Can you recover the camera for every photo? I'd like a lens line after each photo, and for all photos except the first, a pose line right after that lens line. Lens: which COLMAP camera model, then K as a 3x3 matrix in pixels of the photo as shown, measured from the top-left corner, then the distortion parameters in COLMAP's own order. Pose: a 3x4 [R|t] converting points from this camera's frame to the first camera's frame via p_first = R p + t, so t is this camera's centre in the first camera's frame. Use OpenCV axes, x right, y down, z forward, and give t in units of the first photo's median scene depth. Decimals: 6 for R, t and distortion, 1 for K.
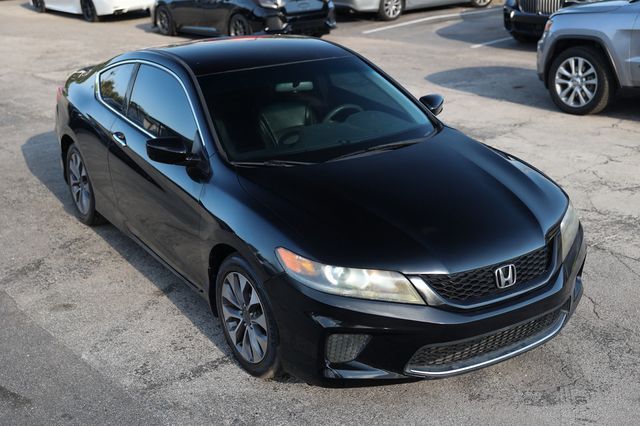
lens RADIAL K [[803.4, 0, 319.7], [0, 803.4, 212.4], [0, 0, 1]] dist [0.124582, 0.000000]
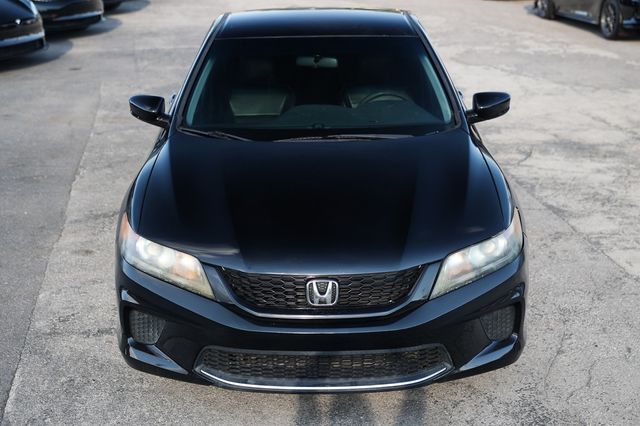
lens RADIAL K [[963.9, 0, 317.1], [0, 963.9, 206.7], [0, 0, 1]] dist [0.090785, 0.000000]
pose [[0.856310, 0.178760, -0.484539, 0.575283], [-0.190881, 0.981303, 0.024691, -0.028009], [0.479893, 0.071346, 0.874421, 0.086563]]
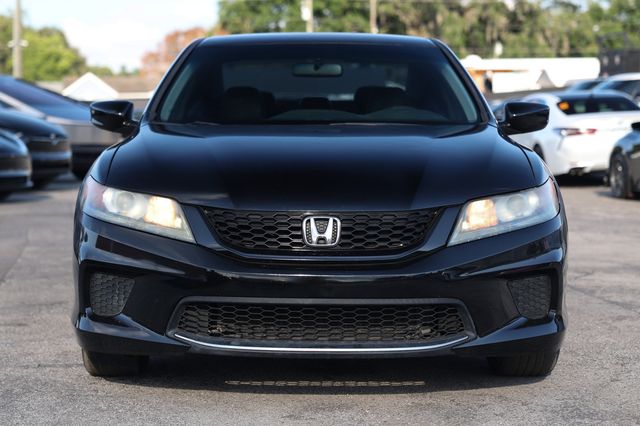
lens RADIAL K [[1378.4, 0, 321.0], [0, 1378.4, 219.0], [0, 0, 1]] dist [0.268837, 0.000000]
pose [[0.857570, 0.075109, -0.508853, 0.707789], [-0.202899, 0.958458, -0.200474, 0.260744], [0.472657, 0.275167, 0.837185, -0.035840]]
